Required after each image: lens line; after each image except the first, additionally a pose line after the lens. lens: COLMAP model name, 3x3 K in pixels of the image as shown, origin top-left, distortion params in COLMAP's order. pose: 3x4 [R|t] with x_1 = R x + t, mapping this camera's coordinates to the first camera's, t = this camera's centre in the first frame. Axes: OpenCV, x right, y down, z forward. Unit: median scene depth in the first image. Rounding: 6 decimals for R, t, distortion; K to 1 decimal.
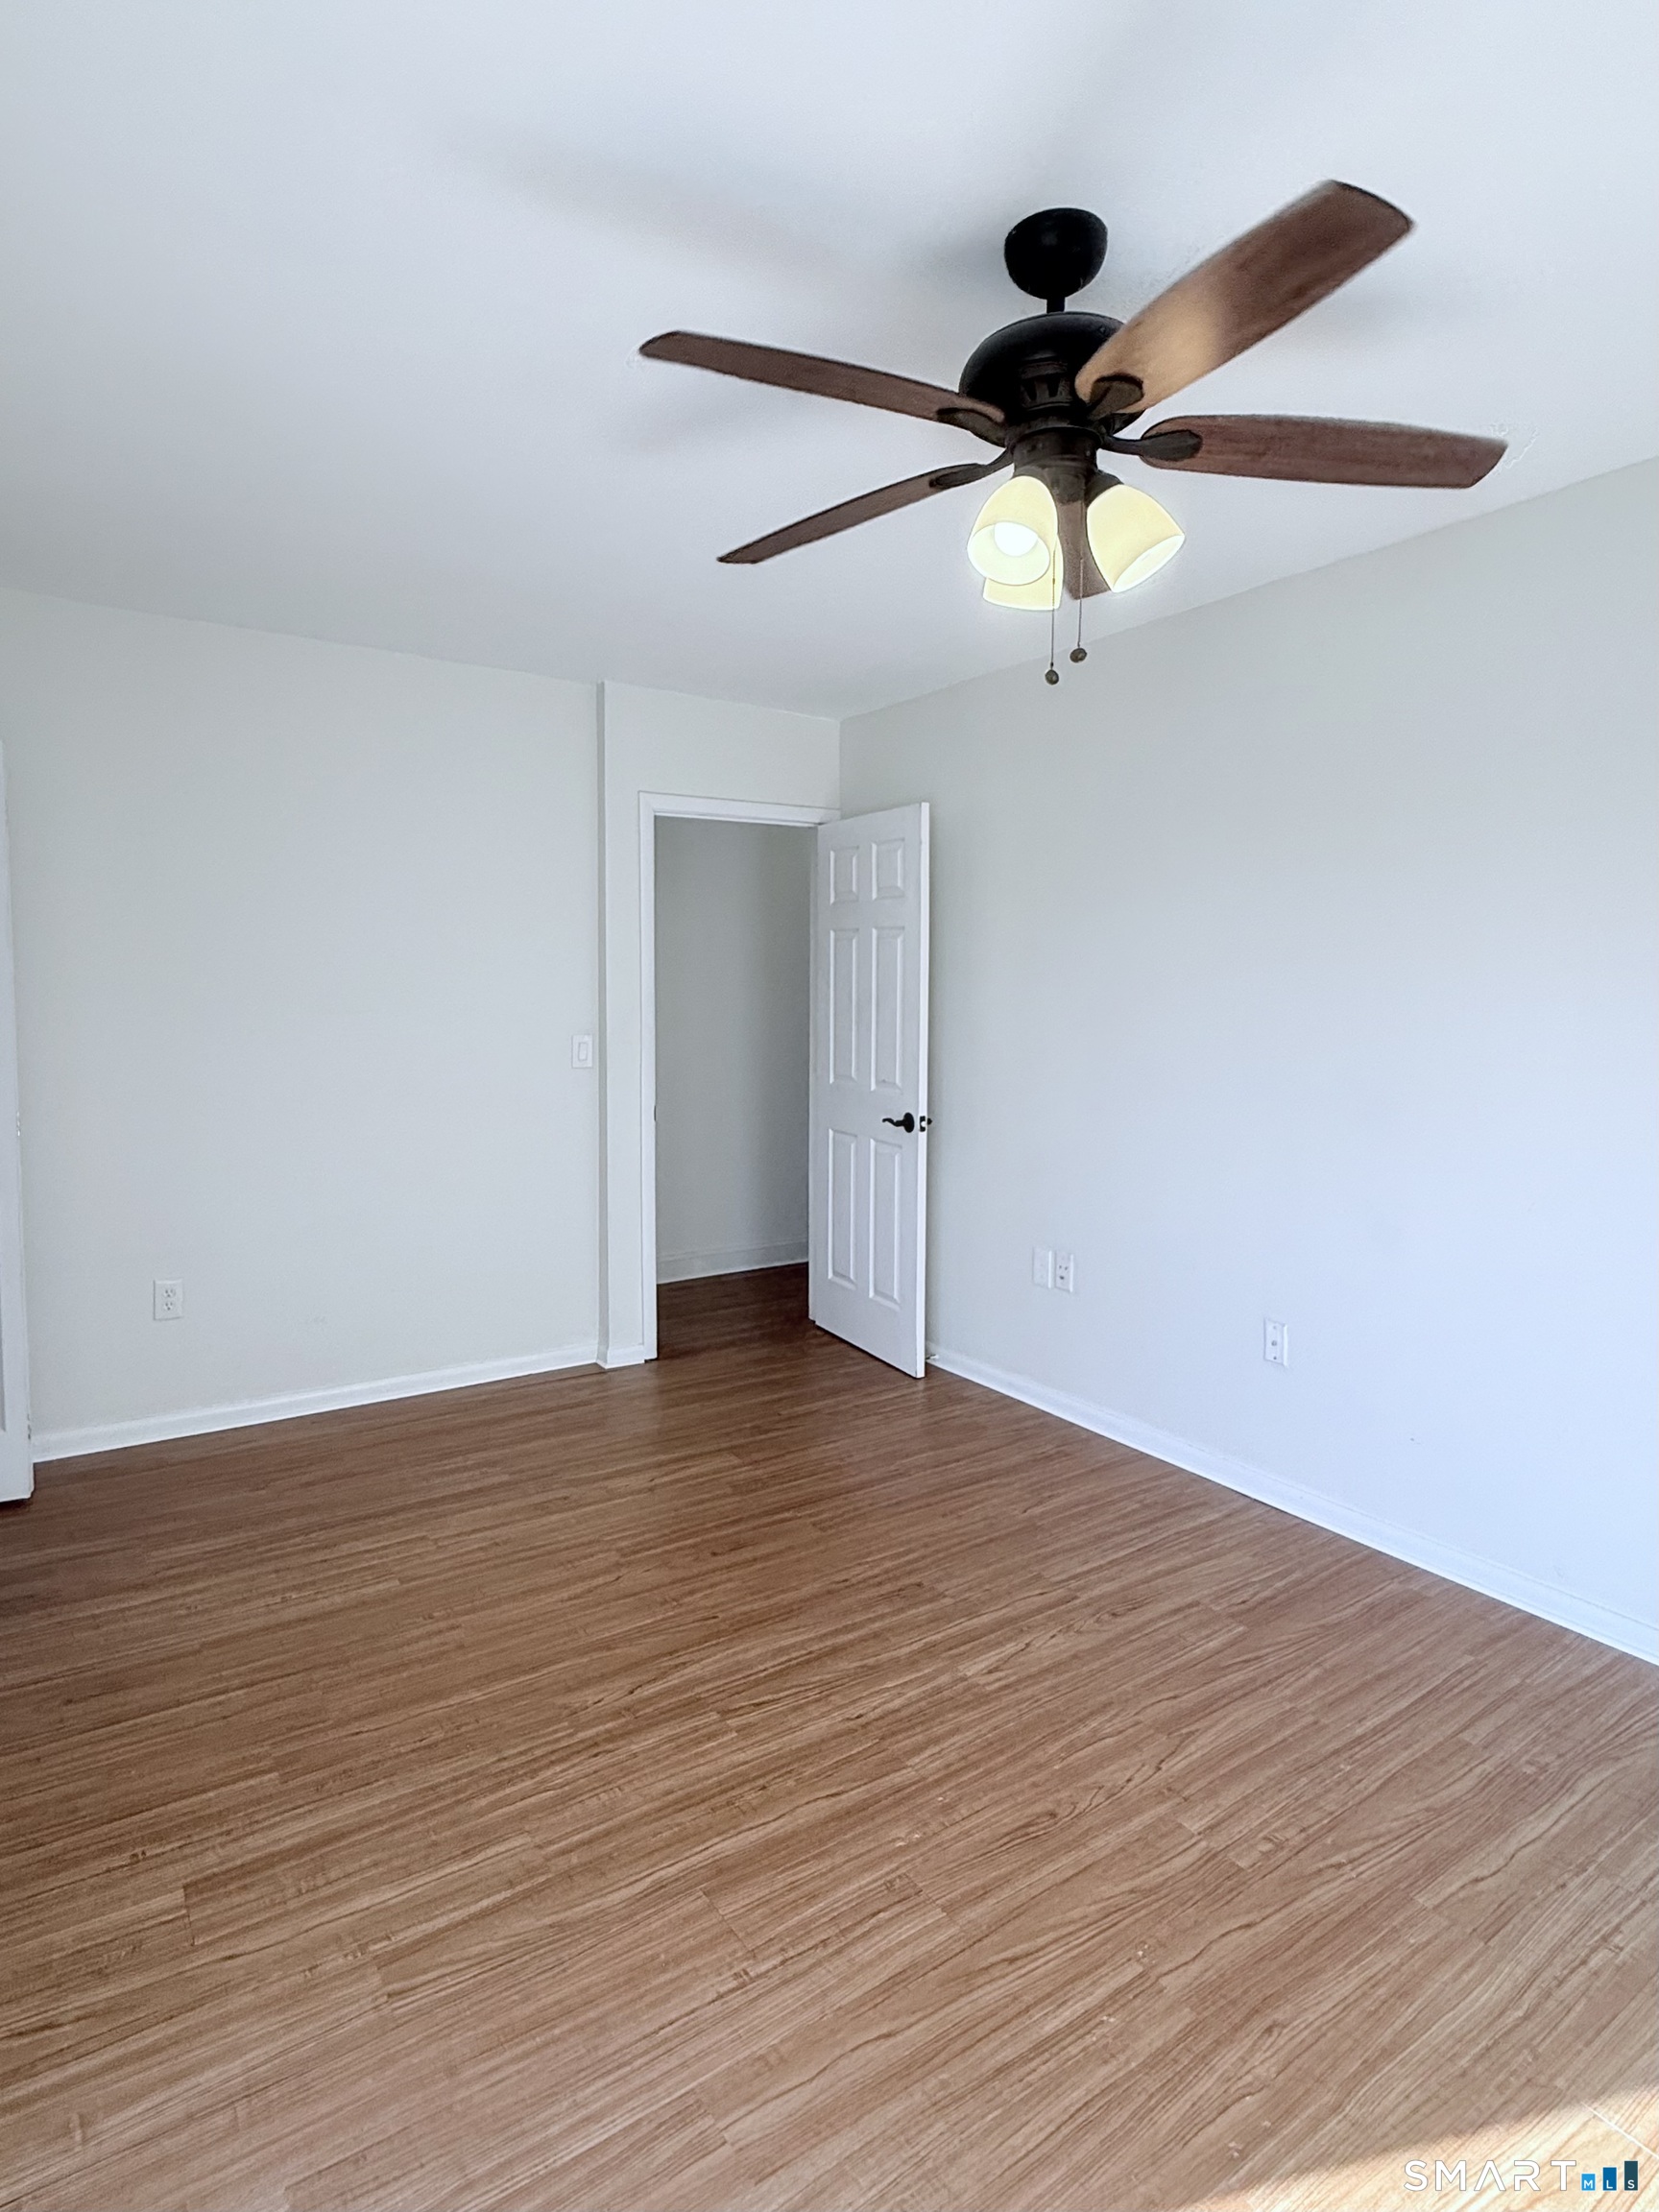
lens RADIAL K [[1194.8, 0, 840.7], [0, 1194.8, 1104.0], [0, 0, 1]] dist [0.002918, -0.001035]
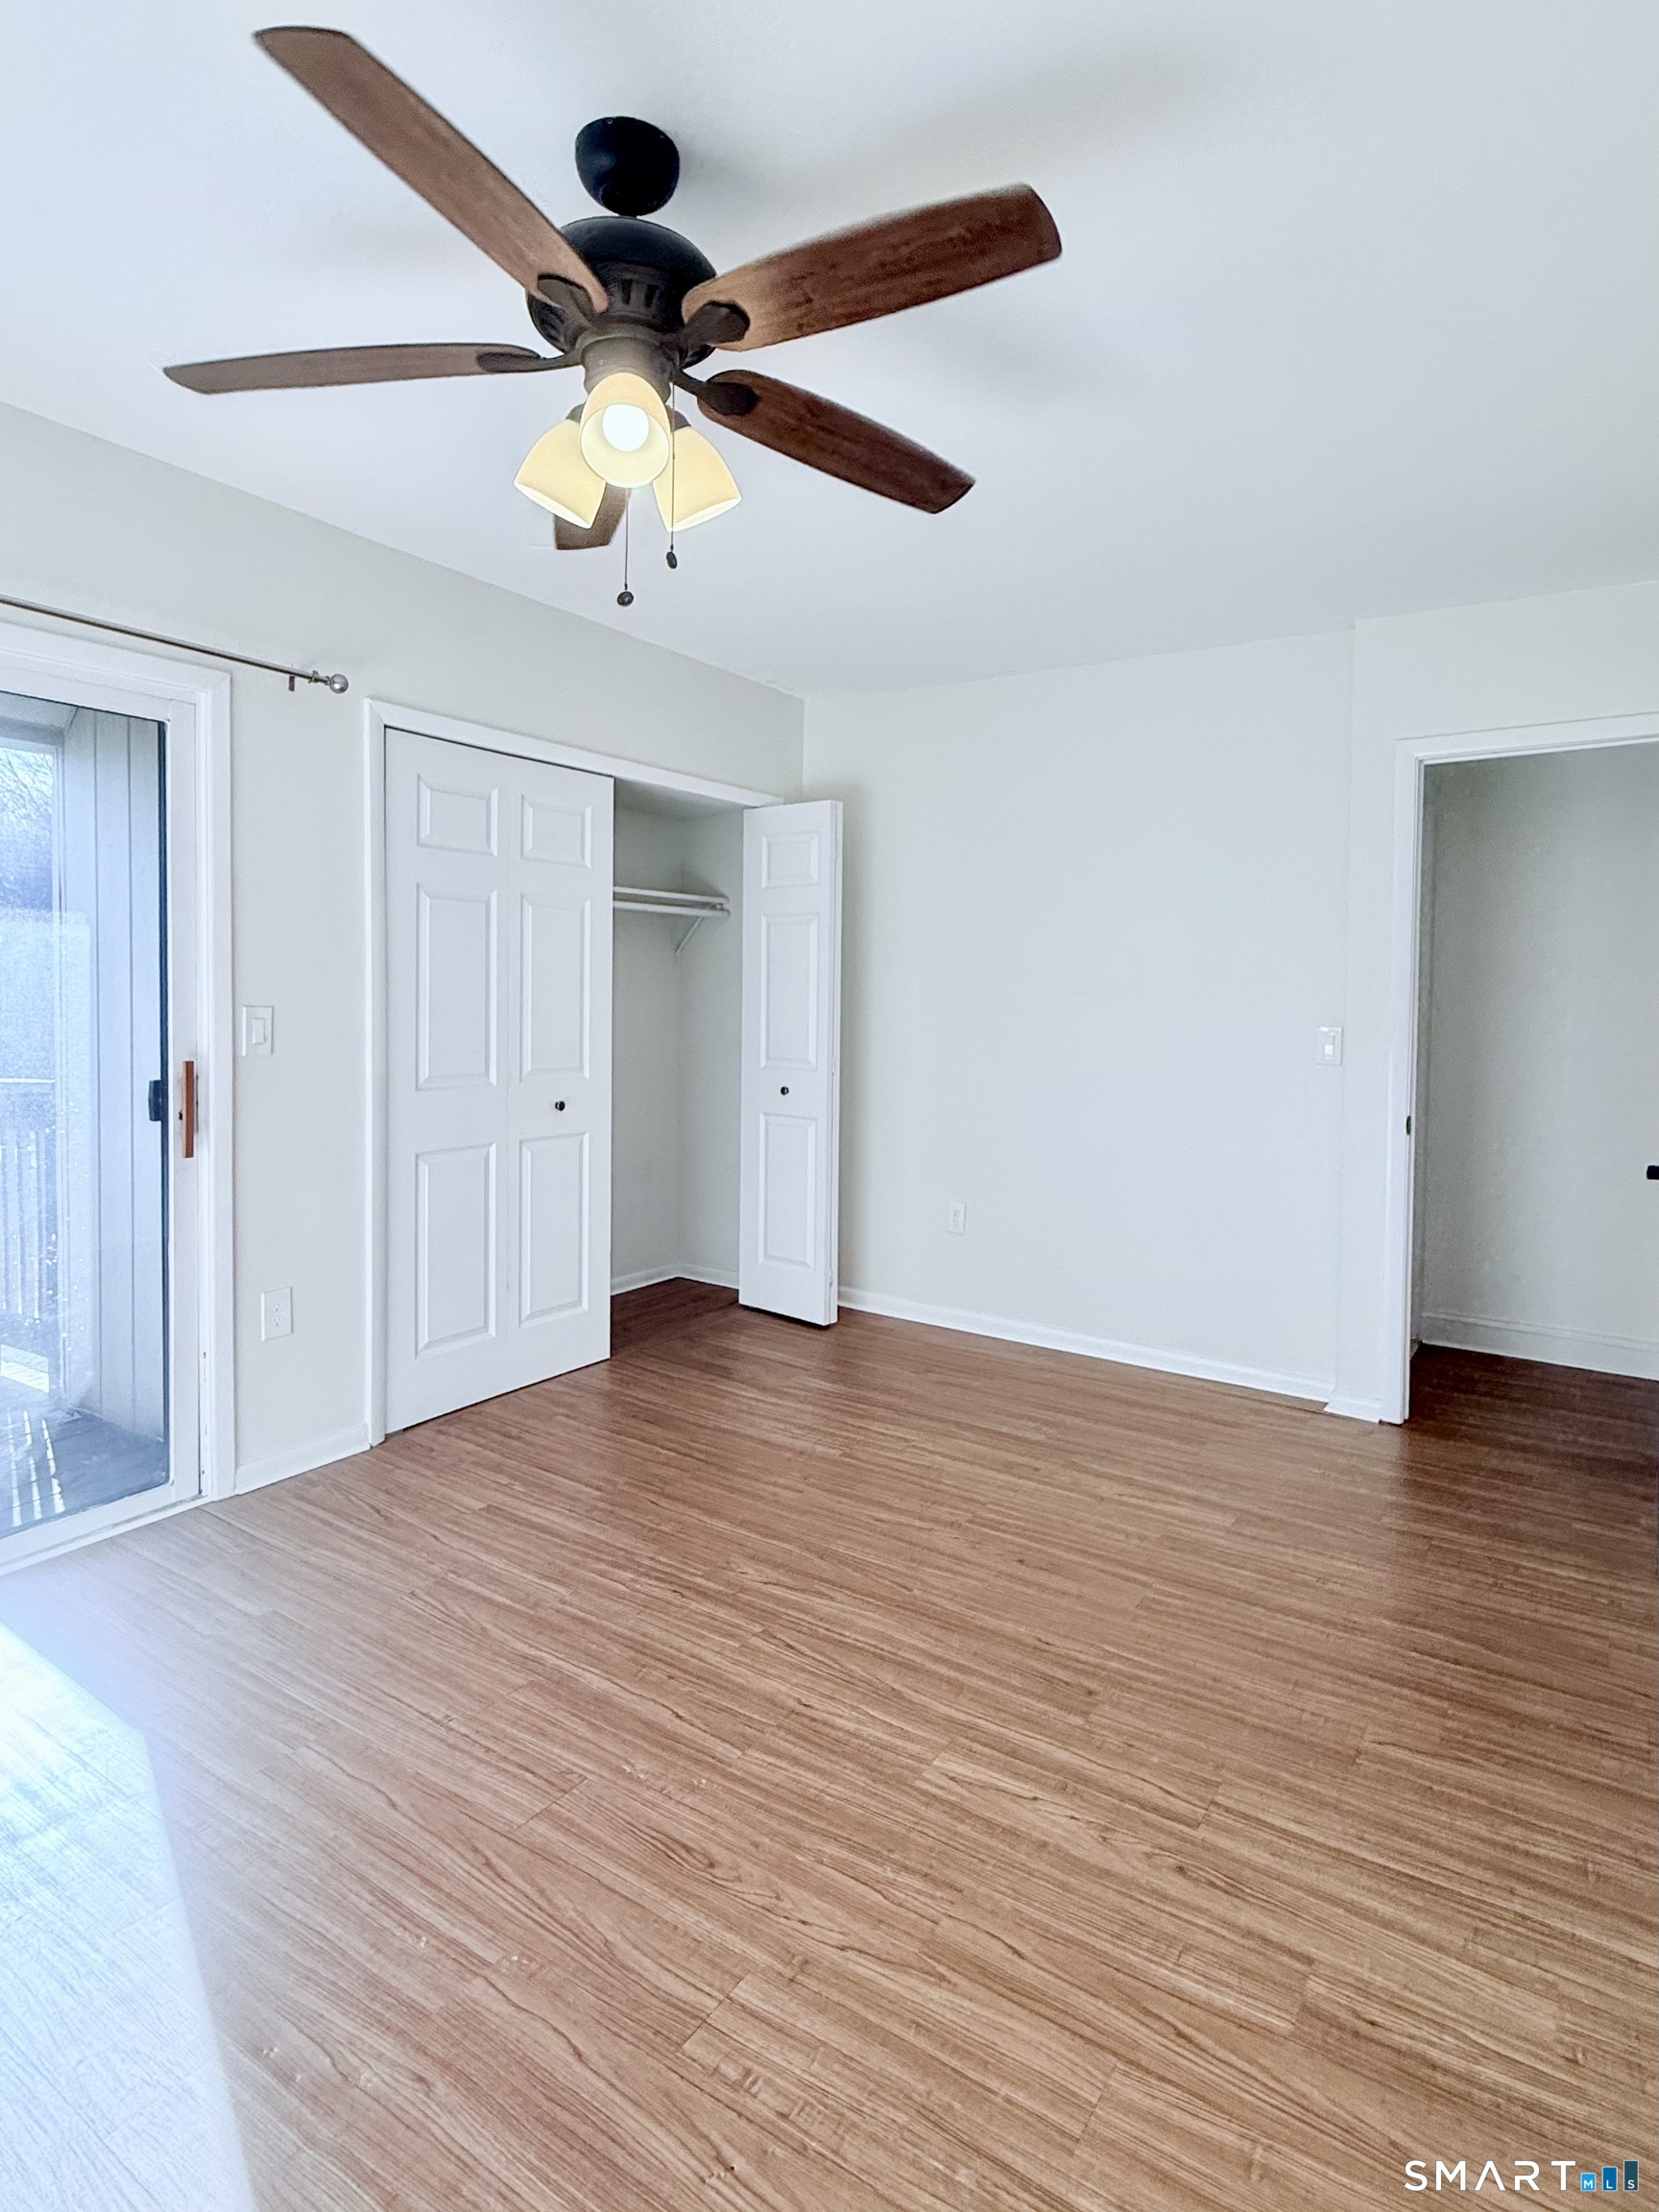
lens RADIAL K [[1194.8, 0, 837.5], [0, 1194.8, 1113.5], [0, 0, 1]] dist [0.002918, -0.001035]
pose [[0.374335, 0.096197, -0.922290, 0.832432], [-0.105666, 0.992551, 0.060639, -0.013279], [0.921253, 0.074755, 0.381712, 0.610082]]
